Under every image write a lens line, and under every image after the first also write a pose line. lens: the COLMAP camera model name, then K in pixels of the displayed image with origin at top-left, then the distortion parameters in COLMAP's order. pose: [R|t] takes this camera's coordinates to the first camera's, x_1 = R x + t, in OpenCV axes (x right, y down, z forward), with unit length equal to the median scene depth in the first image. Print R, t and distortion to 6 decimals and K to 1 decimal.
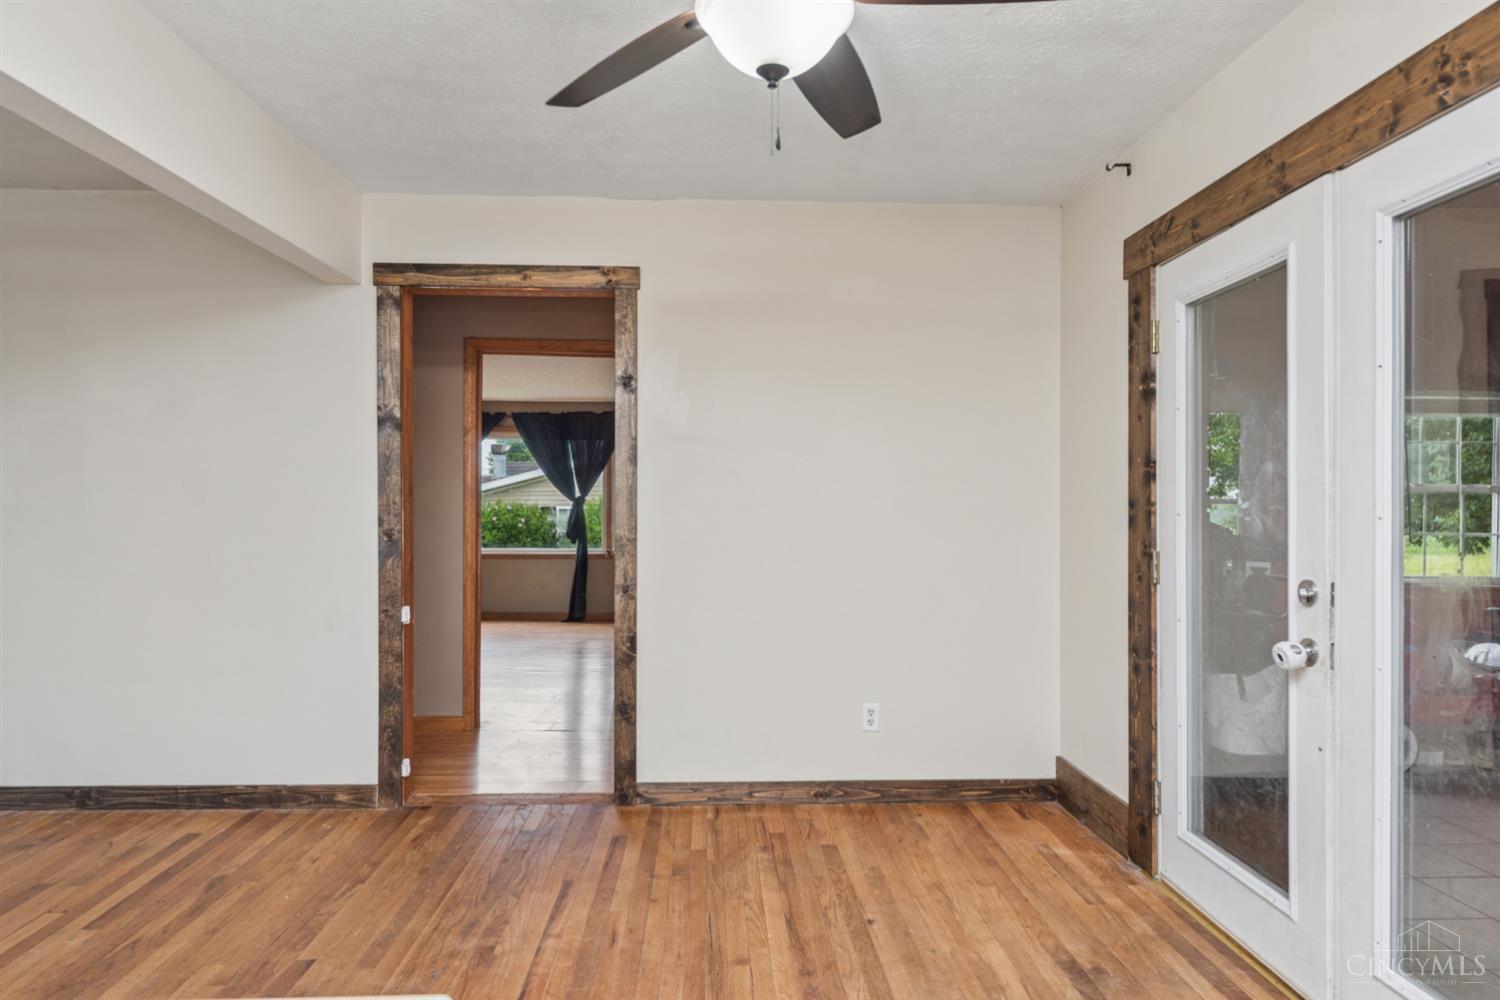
lens RADIAL K [[837.0, 0, 746.2], [0, 837.0, 510.4], [0, 0, 1]] dist [0.007190, -0.007898]
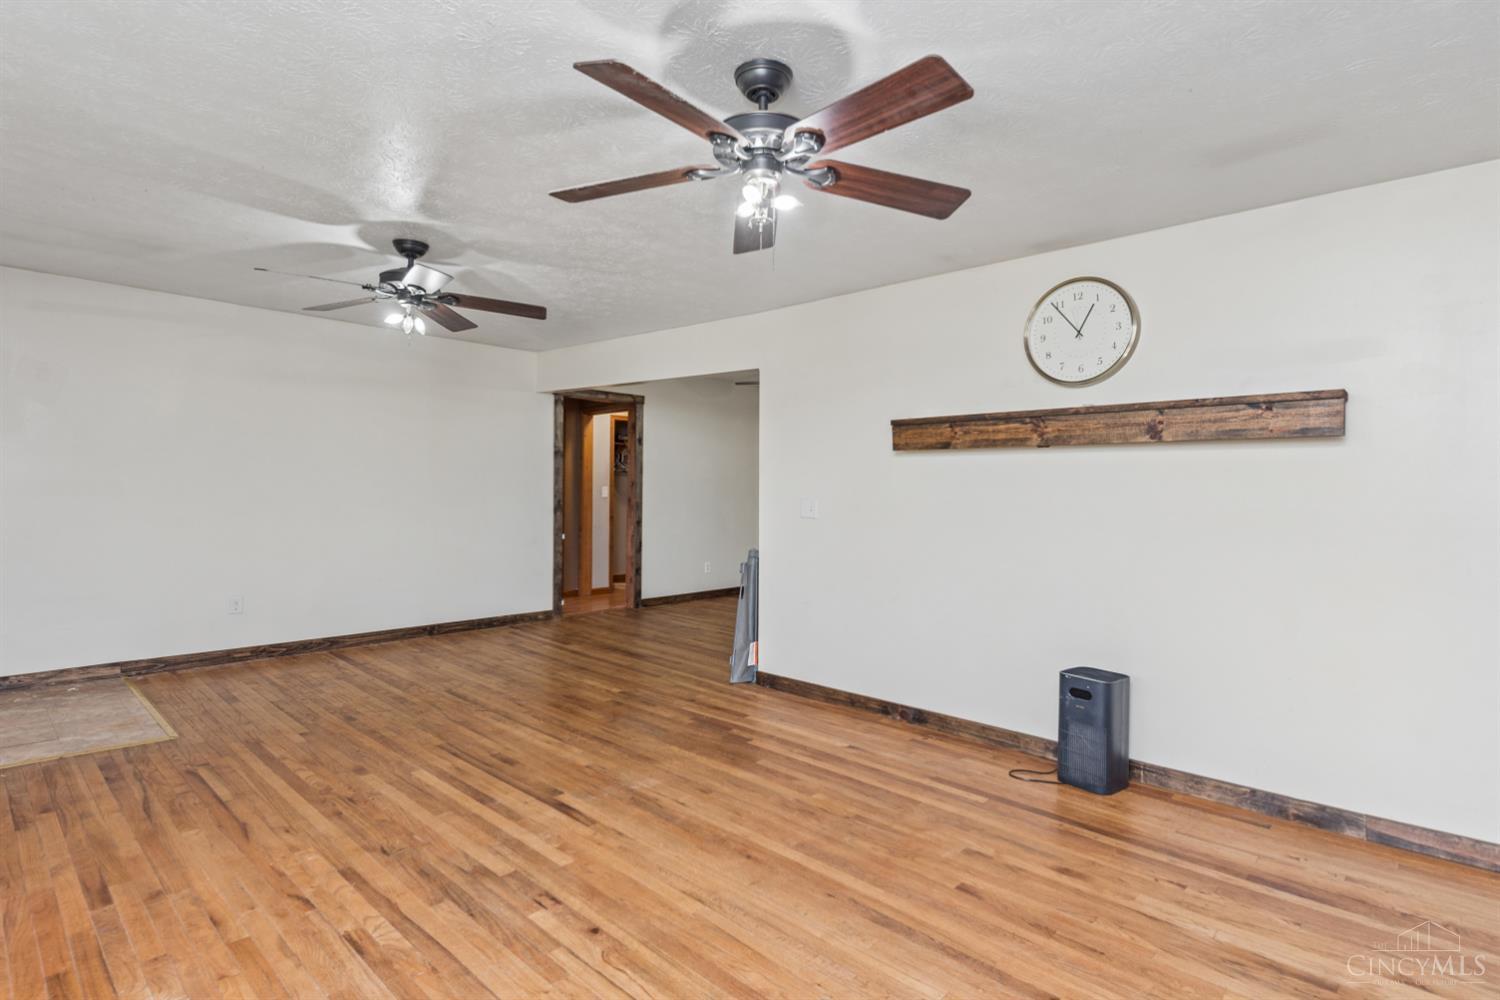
lens RADIAL K [[753.2, 0, 758.0], [0, 753.2, 489.2], [0, 0, 1]] dist [0.000096, -0.002665]
pose [[0.700517, 0.002114, 0.713633, -1.531005], [-0.009985, 0.999927, 0.006839, -0.025690], [-0.713566, -0.011916, 0.700487, -0.858748]]
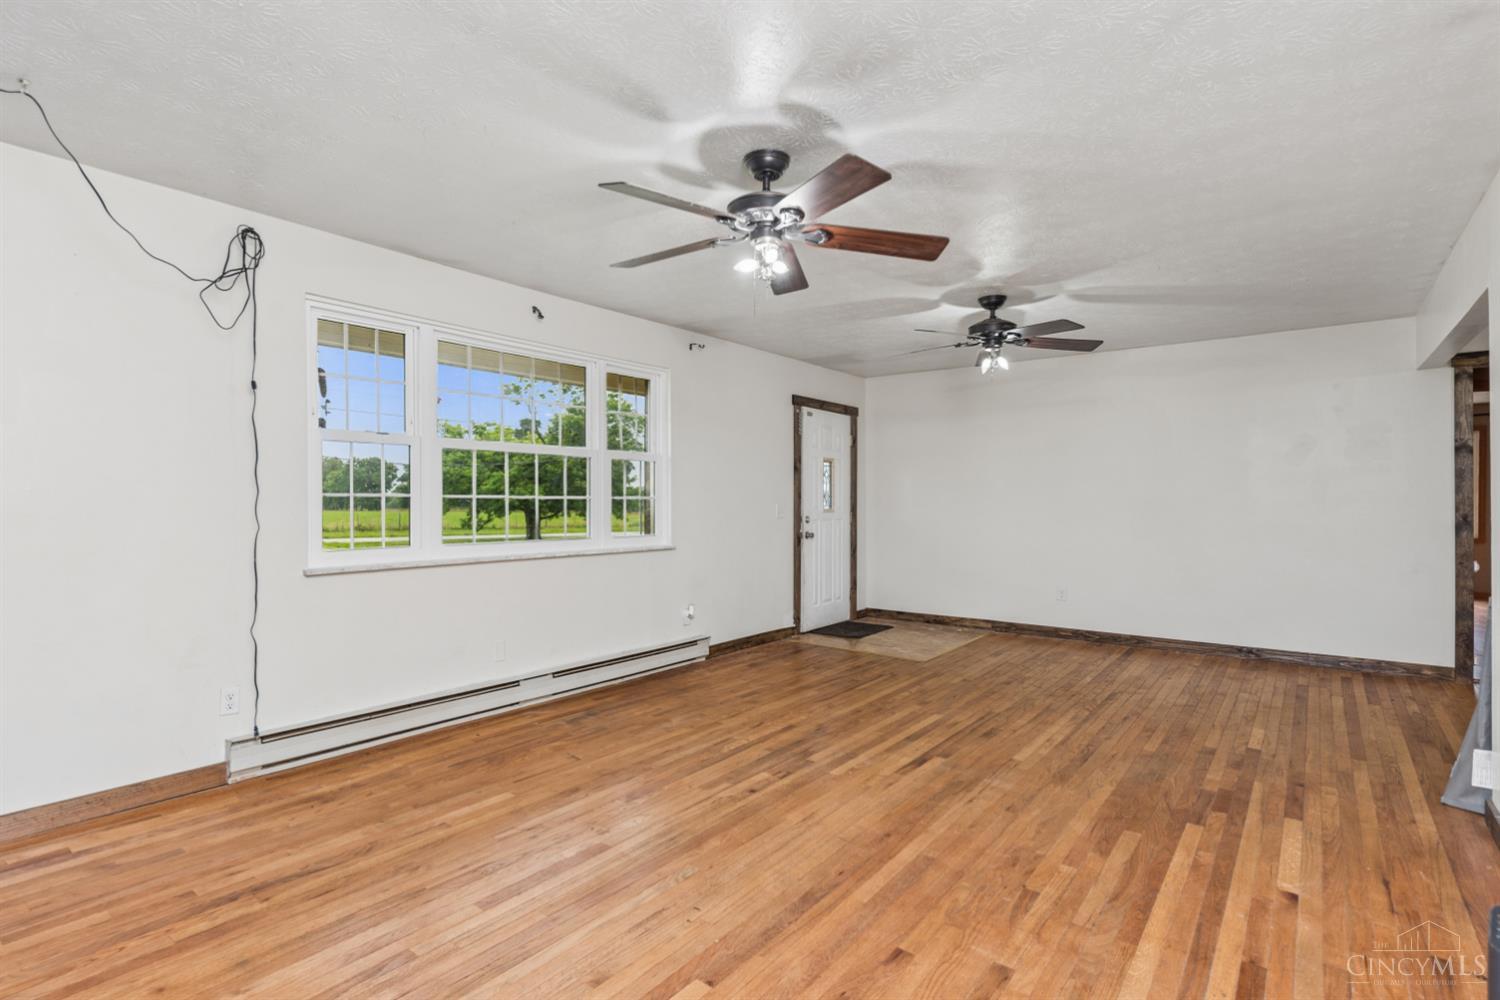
lens RADIAL K [[753.2, 0, 734.5], [0, 753.2, 504.5], [0, 0, 1]] dist [0.000096, -0.002665]
pose [[0.764093, -0.002155, -0.645102, -0.569024], [0.006451, 0.999970, 0.004300, -0.011922], [0.645074, -0.007447, 0.764084, -1.057876]]
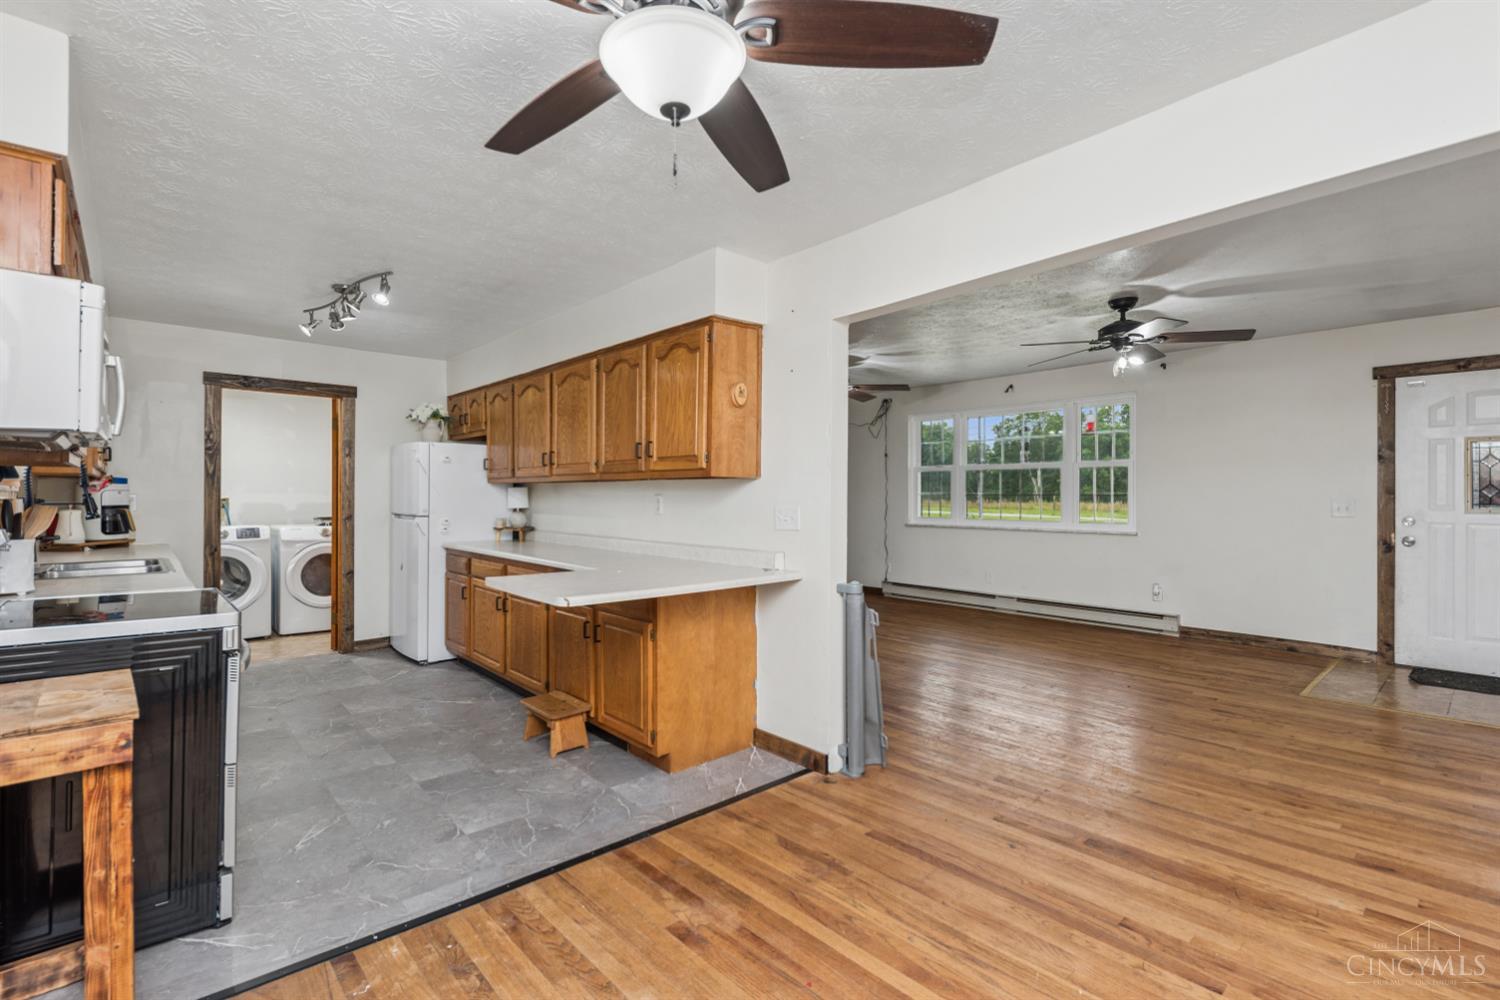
lens RADIAL K [[676.7, 0, 741.9], [0, 676.7, 492.6], [0, 0, 1]] dist [0.002700, -0.001400]
pose [[-0.778138, -0.006250, -0.628062, 0.255511], [-0.001987, 0.999970, -0.007490, -0.010458], [0.628090, -0.004580, -0.778127, 0.843823]]
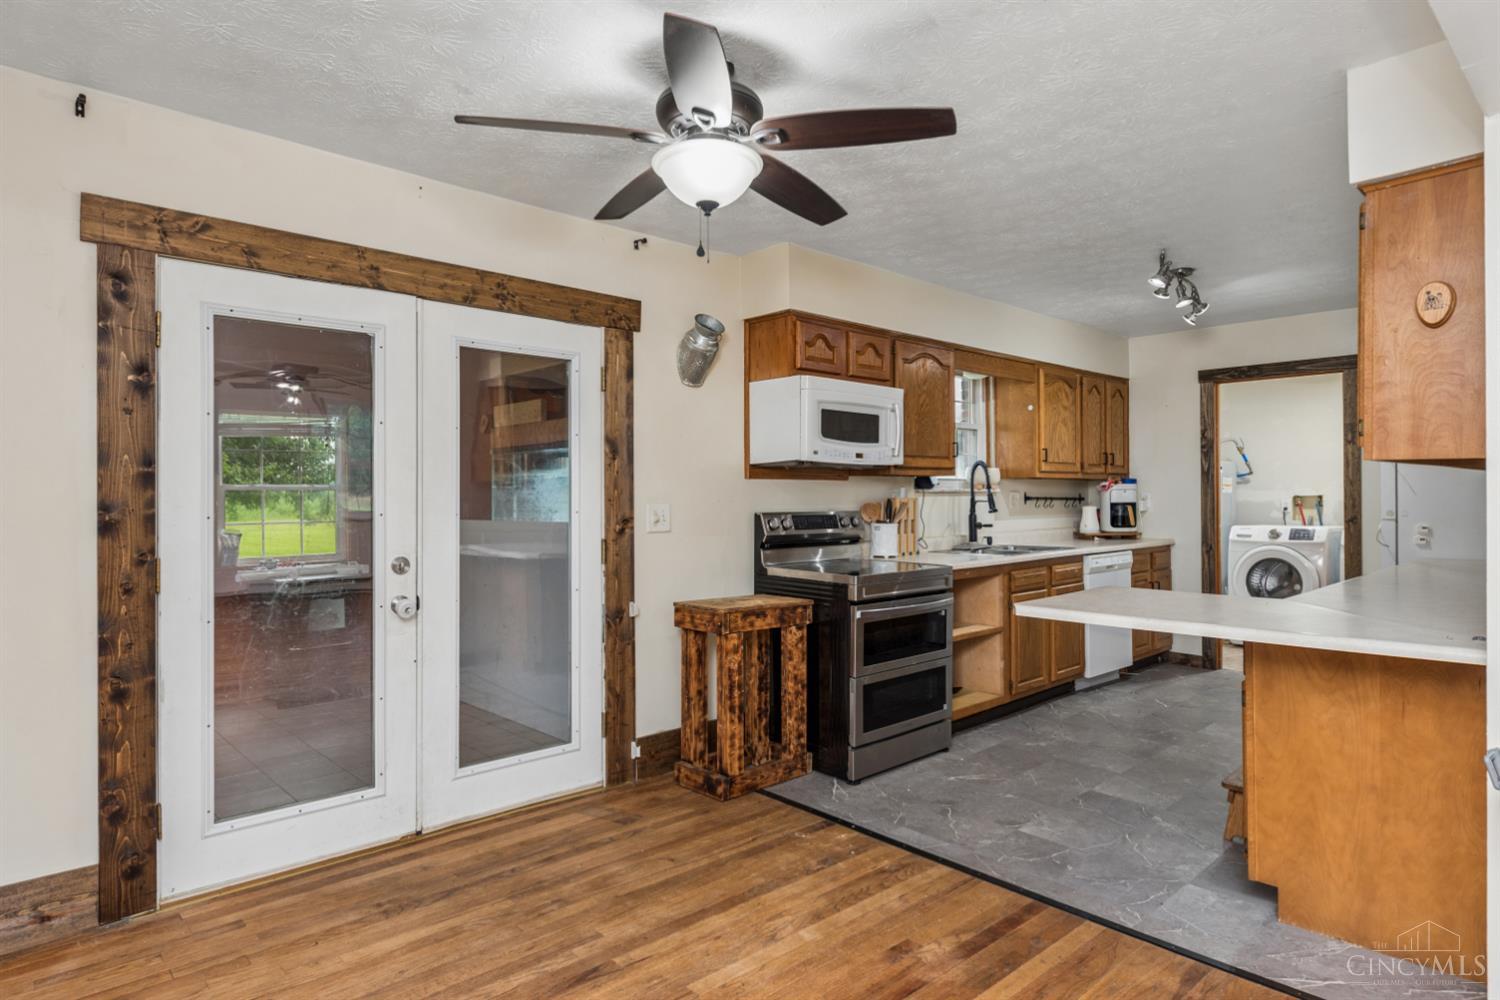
lens RADIAL K [[837.0, 0, 751.2], [0, 837.0, 485.7], [0, 0, 1]] dist [0.007190, -0.007898]
pose [[-0.643761, 0.011938, 0.765134, -0.539424], [0.005597, 0.999925, -0.010892, -0.014966], [-0.765206, -0.002729, -0.643779, 0.904904]]
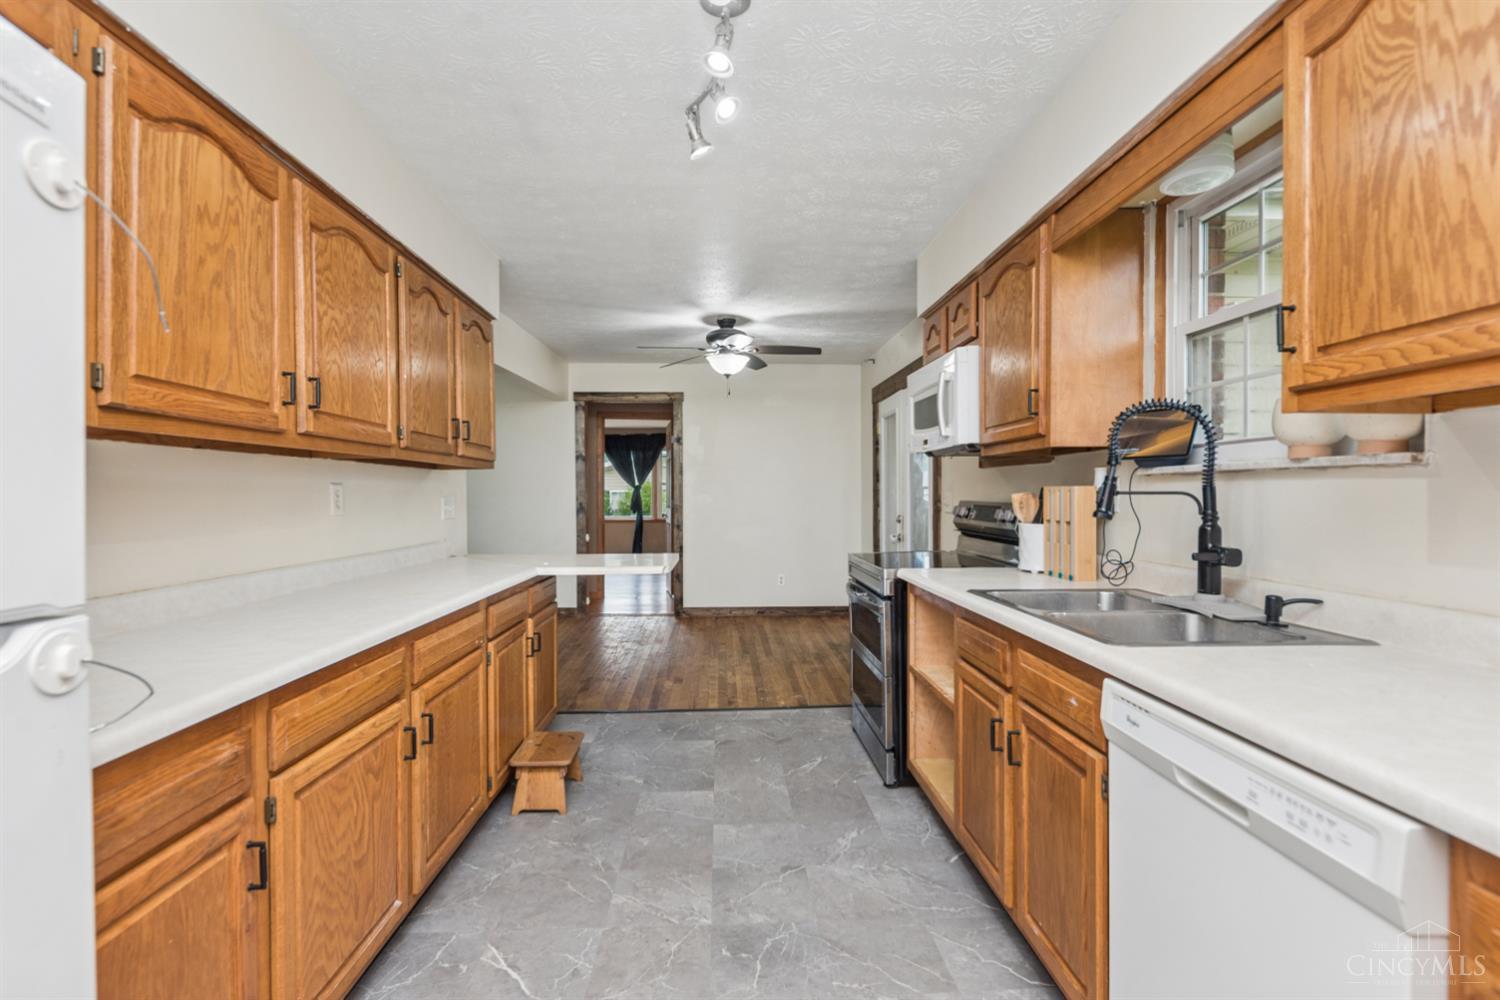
lens RADIAL K [[711.1, 0, 747.9], [0, 711.1, 497.7], [0, 0, 1]] dist [0.001071, 0.000053]
pose [[0.999956, -0.004544, -0.008196, 0.073226], [0.004620, 0.999947, 0.009169, -0.006617], [0.008154, -0.009206, 0.999924, -1.047573]]
